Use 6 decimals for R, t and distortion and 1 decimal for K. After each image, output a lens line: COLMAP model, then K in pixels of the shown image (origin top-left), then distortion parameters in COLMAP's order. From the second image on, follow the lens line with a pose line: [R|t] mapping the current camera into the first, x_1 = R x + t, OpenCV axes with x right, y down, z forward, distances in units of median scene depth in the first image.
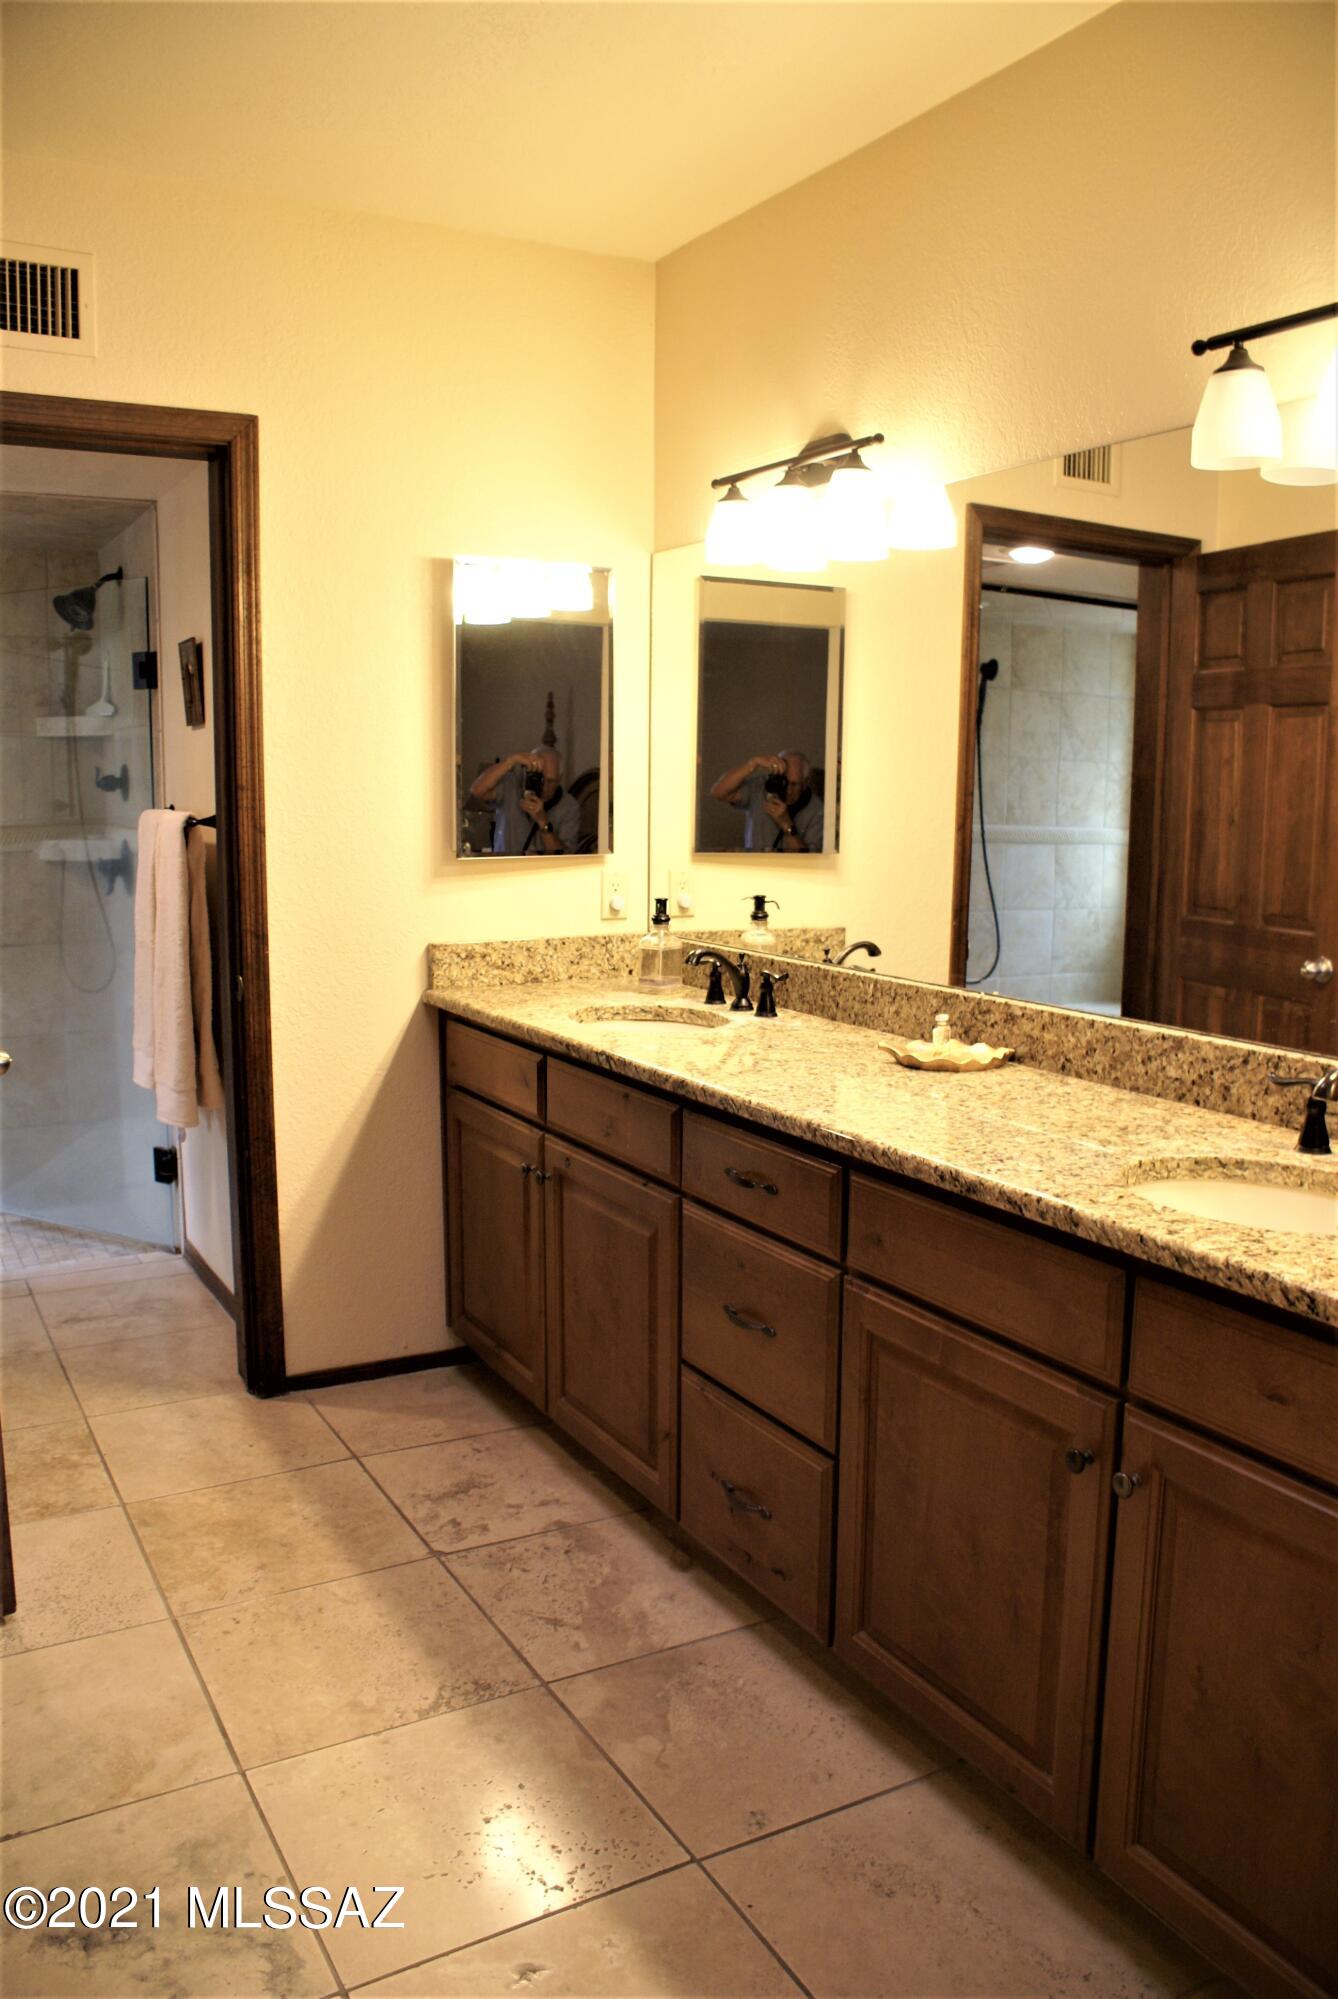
lens RADIAL K [[1575.1, 0, 685.1], [0, 1575.1, 995.6], [0, 0, 1]] dist [-0.145612, 0.114938]
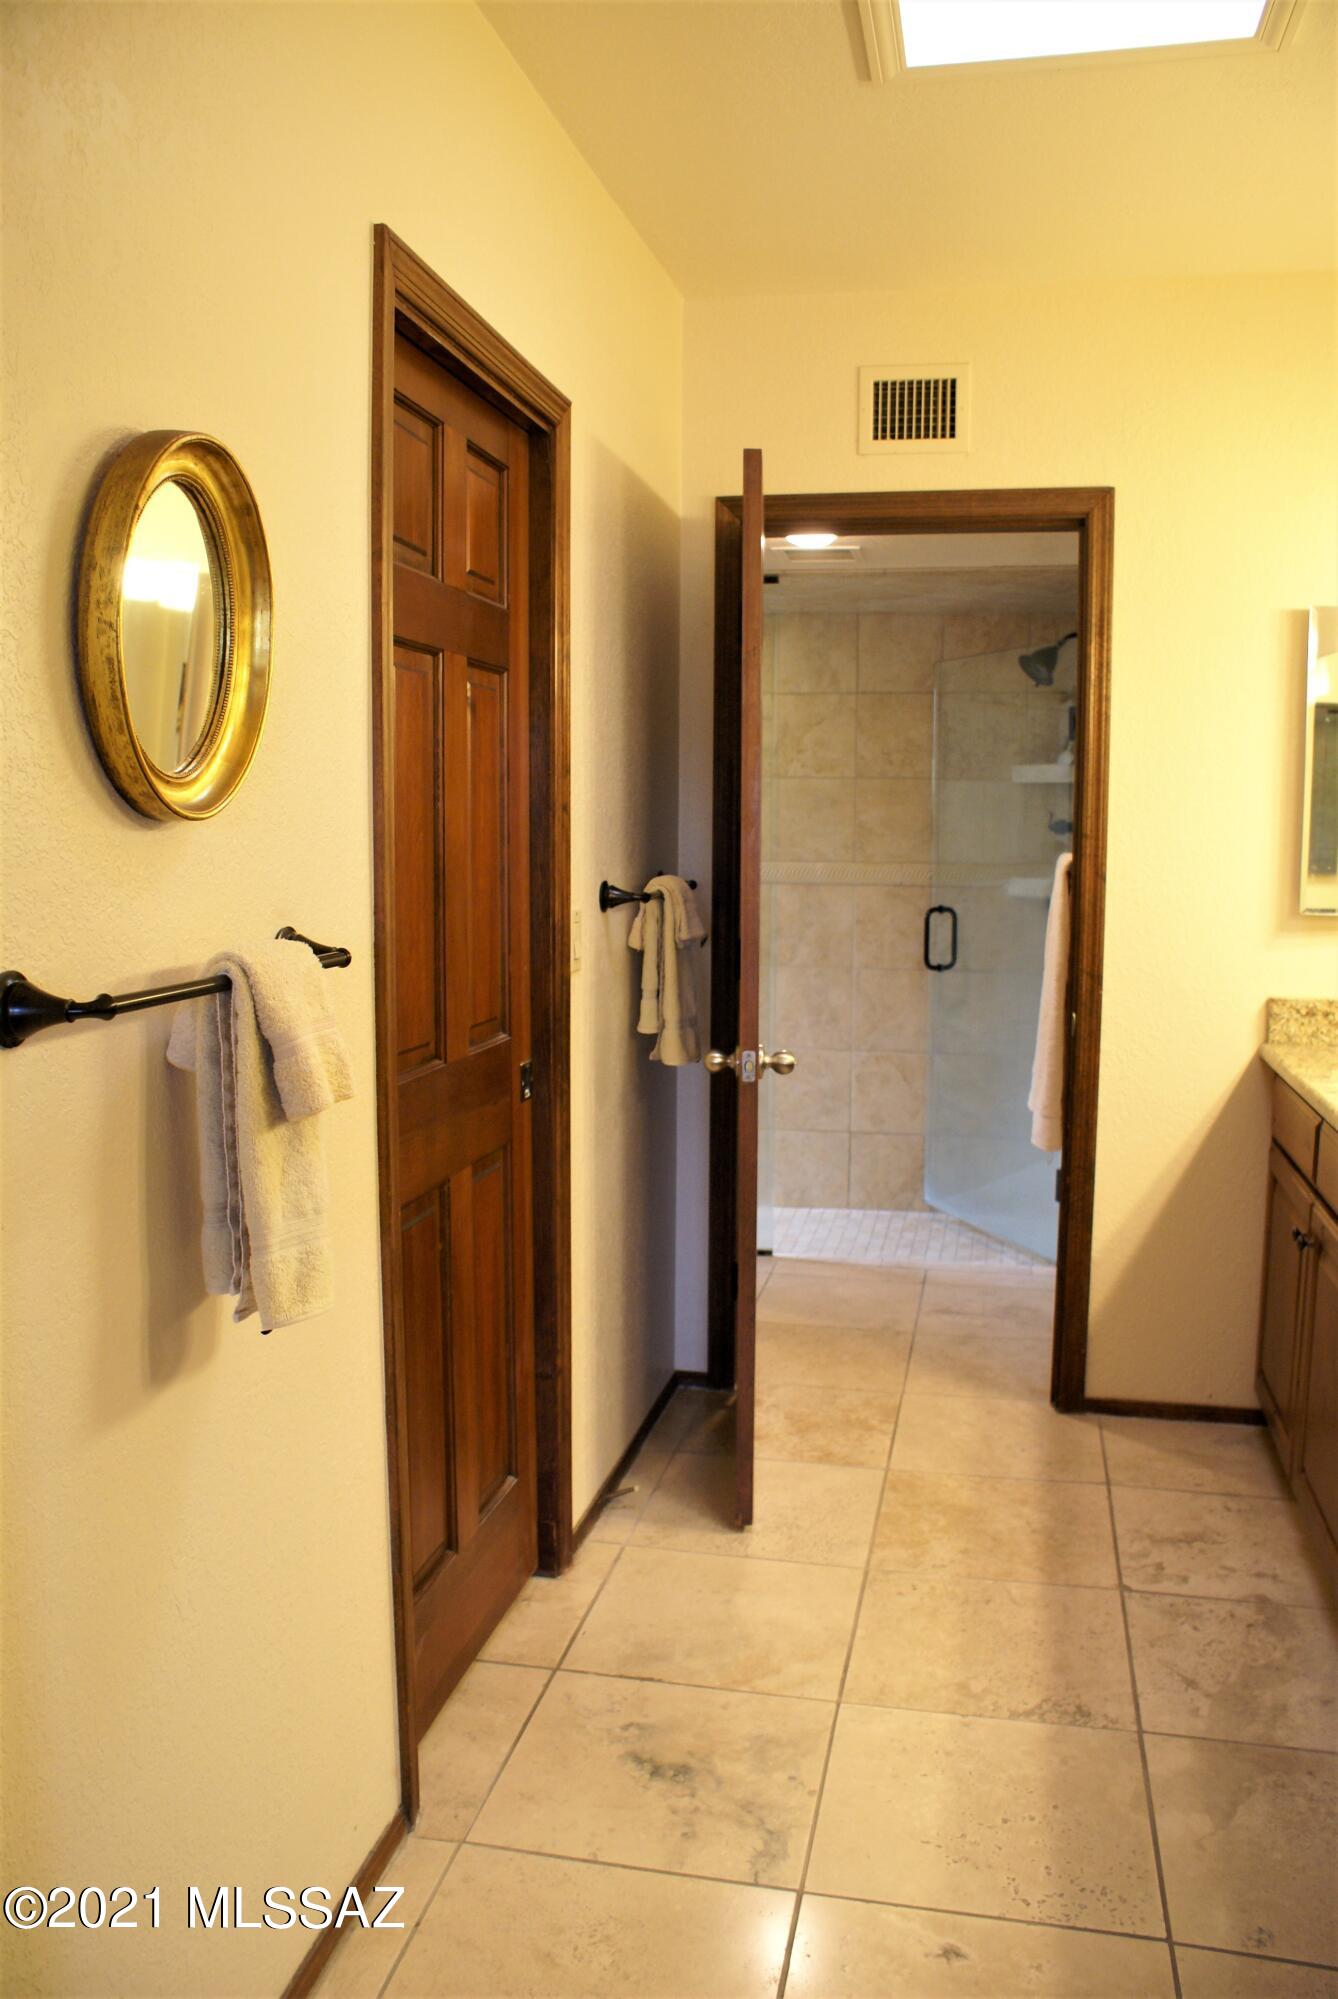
lens RADIAL K [[1575.1, 0, 673.8], [0, 1575.1, 991.1], [0, 0, 1]] dist [-0.145612, 0.114938]
pose [[0.750235, 0.073788, -0.657041, 0.225411], [-0.091878, 0.995746, 0.006916, -0.010305], [0.654757, 0.055179, 0.753823, 0.017200]]
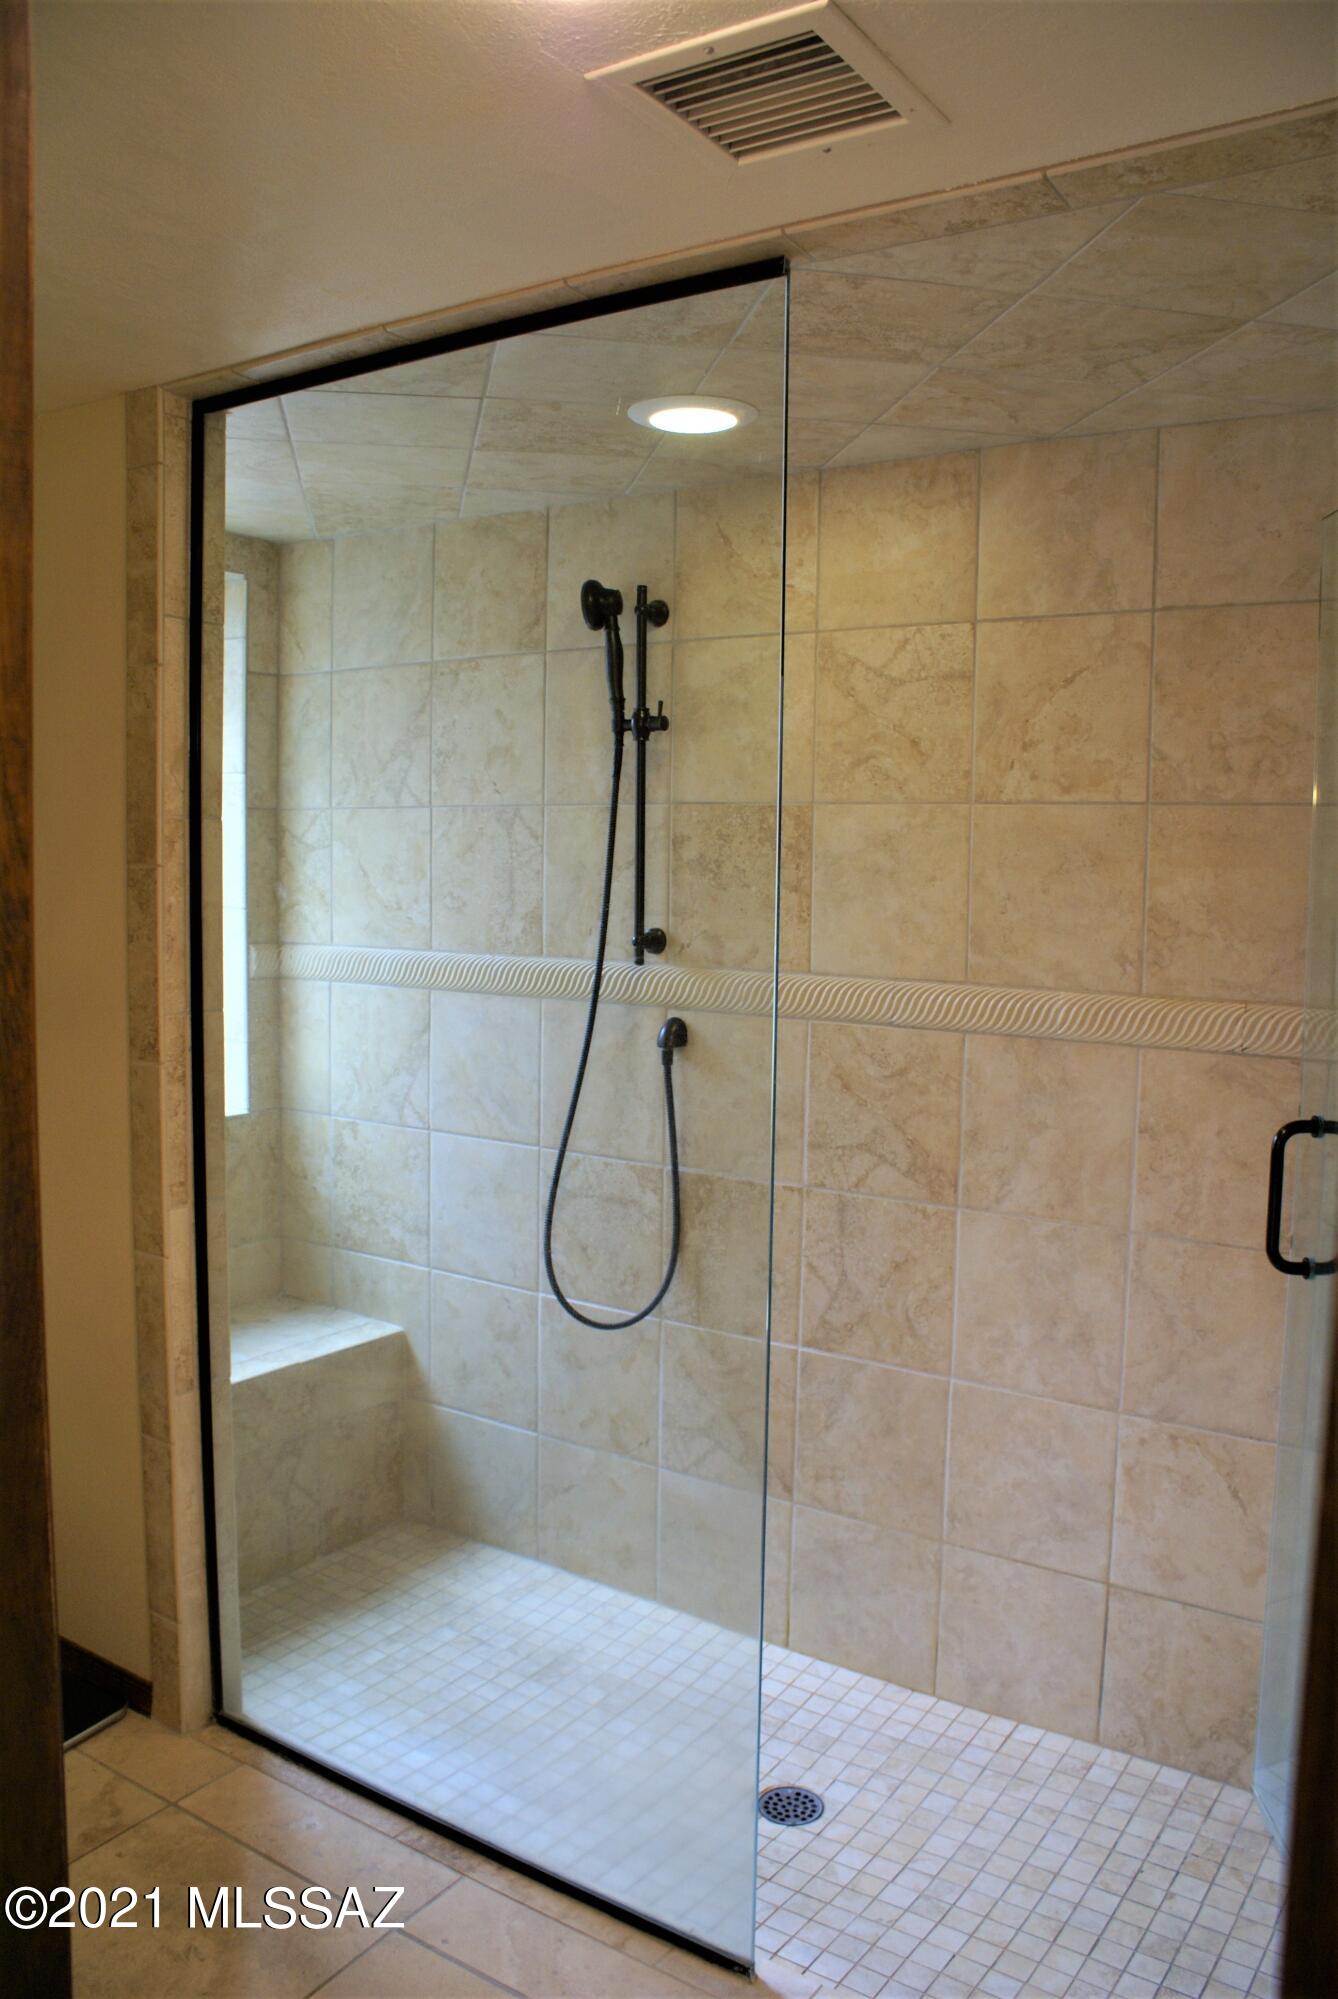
lens RADIAL K [[1575.1, 0, 671.0], [0, 1575.1, 1004.4], [0, 0, 1]] dist [-0.145612, 0.114938]
pose [[0.451889, 0.082710, -0.888232, -0.219040], [-0.140686, 0.989840, 0.020597, -0.141483], [0.880911, 0.115654, 0.458933, 0.927710]]
